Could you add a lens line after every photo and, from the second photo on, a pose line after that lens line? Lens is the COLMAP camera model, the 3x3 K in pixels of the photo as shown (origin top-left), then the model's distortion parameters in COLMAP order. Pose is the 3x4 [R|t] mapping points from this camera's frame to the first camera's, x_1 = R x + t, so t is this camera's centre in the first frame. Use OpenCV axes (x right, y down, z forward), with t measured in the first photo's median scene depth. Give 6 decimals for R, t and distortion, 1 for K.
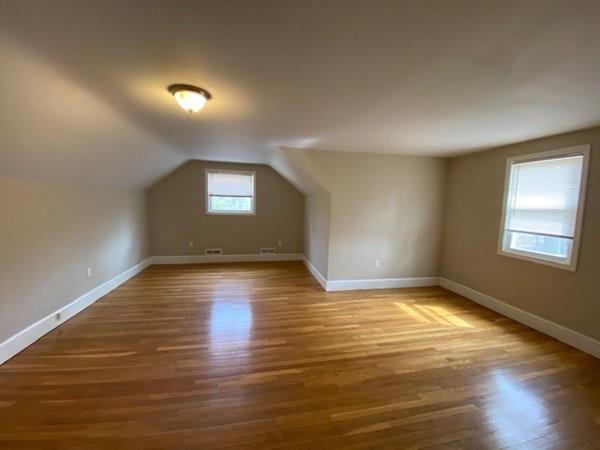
lens RADIAL K [[243.0, 0, 299.7], [0, 243.0, 220.9], [0, 0, 1]] dist [0.001306, -0.000367]
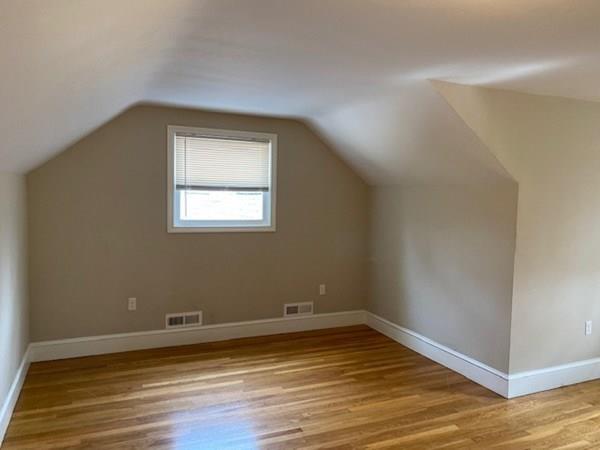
lens RADIAL K [[462.2, 0, 299.2], [0, 462.2, 204.0], [0, 0, 1]] dist [0.005816, -0.001277]
pose [[0.975617, -0.007313, 0.219357, -0.397358], [0.020628, 0.998076, -0.058469, -0.026646], [-0.218507, 0.061568, 0.973891, 0.186699]]
